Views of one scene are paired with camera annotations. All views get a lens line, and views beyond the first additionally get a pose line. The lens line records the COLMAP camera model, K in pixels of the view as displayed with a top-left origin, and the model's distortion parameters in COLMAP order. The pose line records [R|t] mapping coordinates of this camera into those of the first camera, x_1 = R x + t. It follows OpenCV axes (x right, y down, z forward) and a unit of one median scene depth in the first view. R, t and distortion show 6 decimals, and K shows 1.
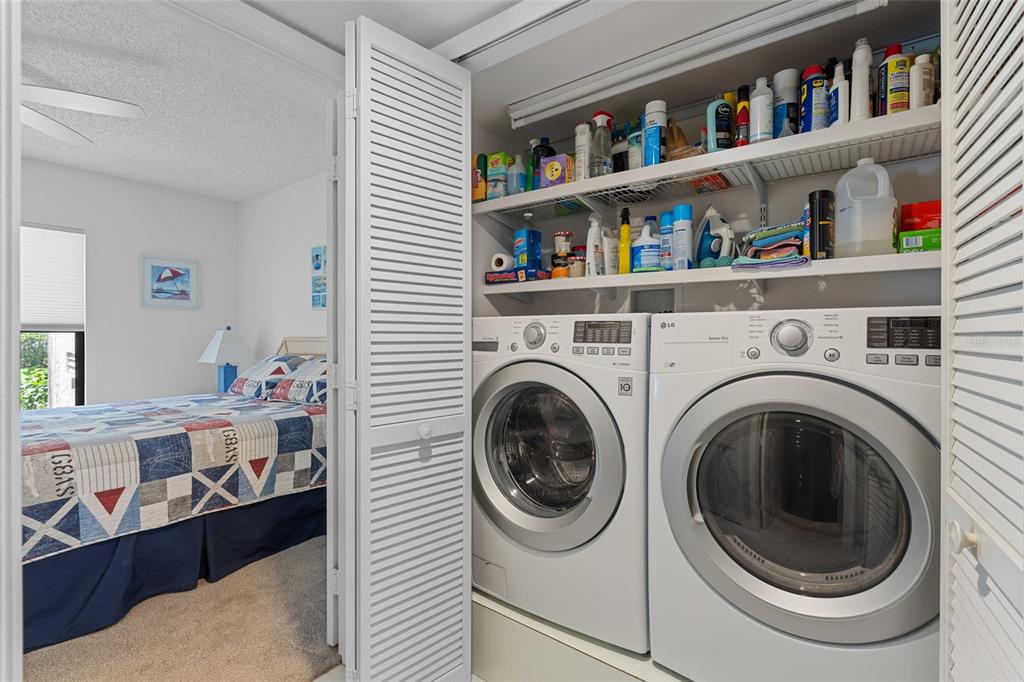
lens RADIAL K [[466.7, 0, 507.1], [0, 466.7, 335.3], [0, 0, 1]] dist [-0.003483, 0.001120]
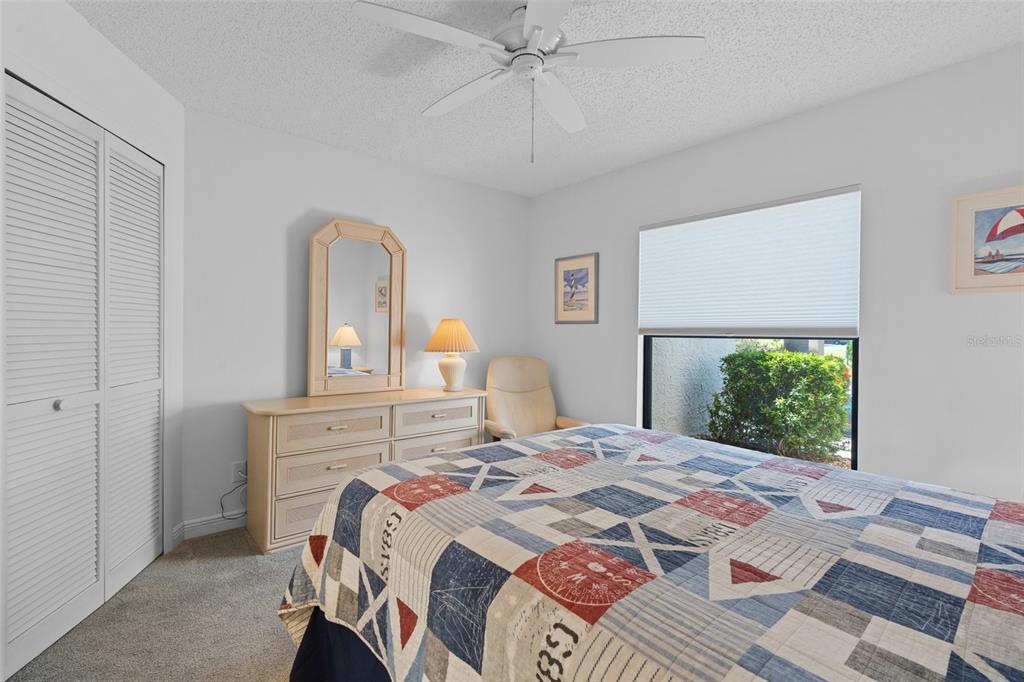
lens RADIAL K [[459.2, 0, 512.0], [0, 459.2, 341.0], [0, 0, 1]] dist [0.003838, 0.000951]
pose [[-0.211013, 0.013397, -0.977391, -0.160899], [-0.010467, 0.999818, 0.015964, -0.009728], [0.977427, 0.013599, -0.210835, 0.649003]]
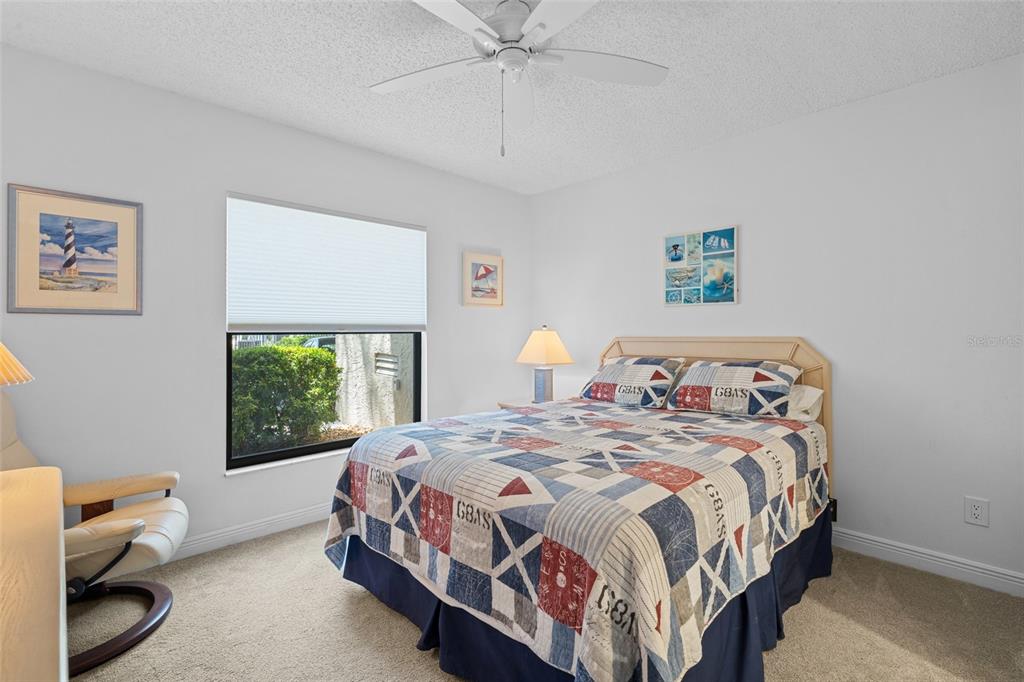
lens RADIAL K [[466.7, 0, 507.1], [0, 466.7, 335.3], [0, 0, 1]] dist [-0.003483, 0.001120]
pose [[0.987986, -0.004710, -0.154470, -0.581525], [0.006107, 0.999945, 0.008573, -0.009049], [0.154421, -0.009413, 0.987960, 0.066309]]
